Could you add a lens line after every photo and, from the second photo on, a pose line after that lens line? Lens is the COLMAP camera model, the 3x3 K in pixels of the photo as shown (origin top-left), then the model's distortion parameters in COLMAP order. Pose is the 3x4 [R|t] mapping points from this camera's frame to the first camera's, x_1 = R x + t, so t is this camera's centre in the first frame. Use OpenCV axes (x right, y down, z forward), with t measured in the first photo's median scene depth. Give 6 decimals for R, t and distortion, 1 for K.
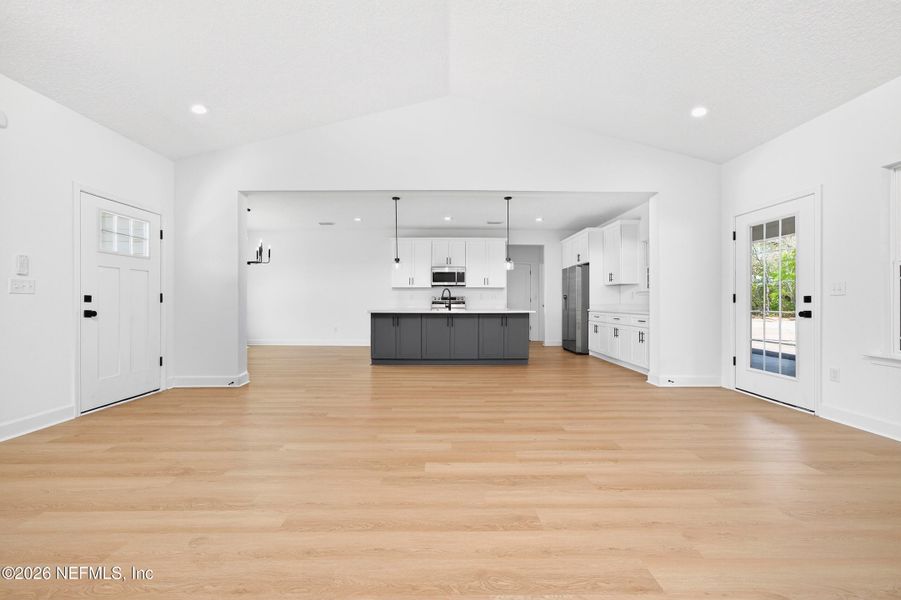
lens RADIAL K [[366.9, 0, 447.3], [0, 366.9, 300.1], [0, 0, 1]] dist [-0.000968, 0.000259]
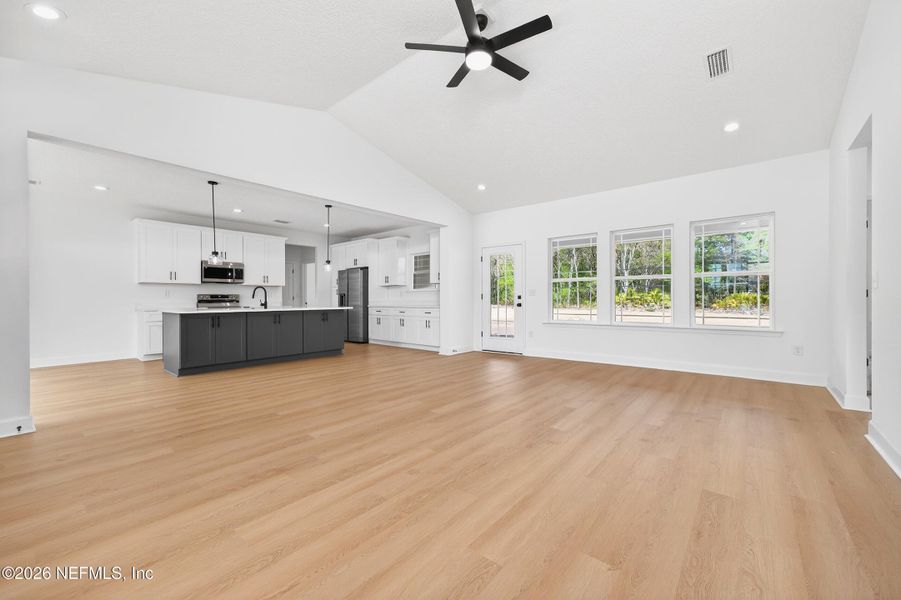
lens RADIAL K [[366.9, 0, 447.3], [0, 366.9, 300.1], [0, 0, 1]] dist [-0.000968, 0.000259]
pose [[0.659429, -0.006821, 0.751736, -0.539551], [0.003027, 0.999975, 0.006419, -0.000451], [-0.751761, -0.001957, 0.659433, -0.002884]]
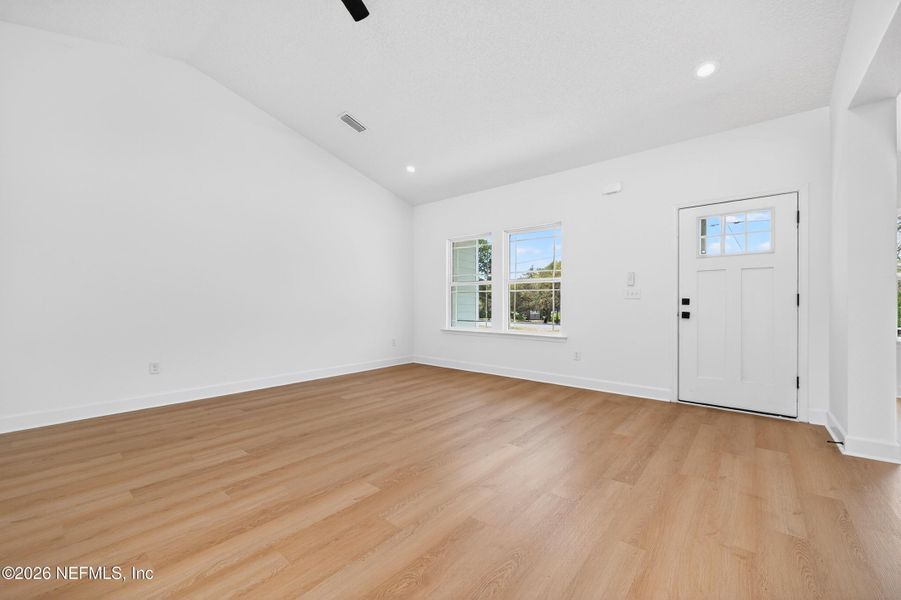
lens RADIAL K [[368.0, 0, 453.9], [0, 368.0, 299.6], [0, 0, 1]] dist [-0.000180, -0.000400]
pose [[-0.643015, -0.007920, -0.765813, 0.247474], [0.000395, 0.999943, -0.010673, 0.000997], [0.765854, -0.007165, -0.642975, 0.835872]]
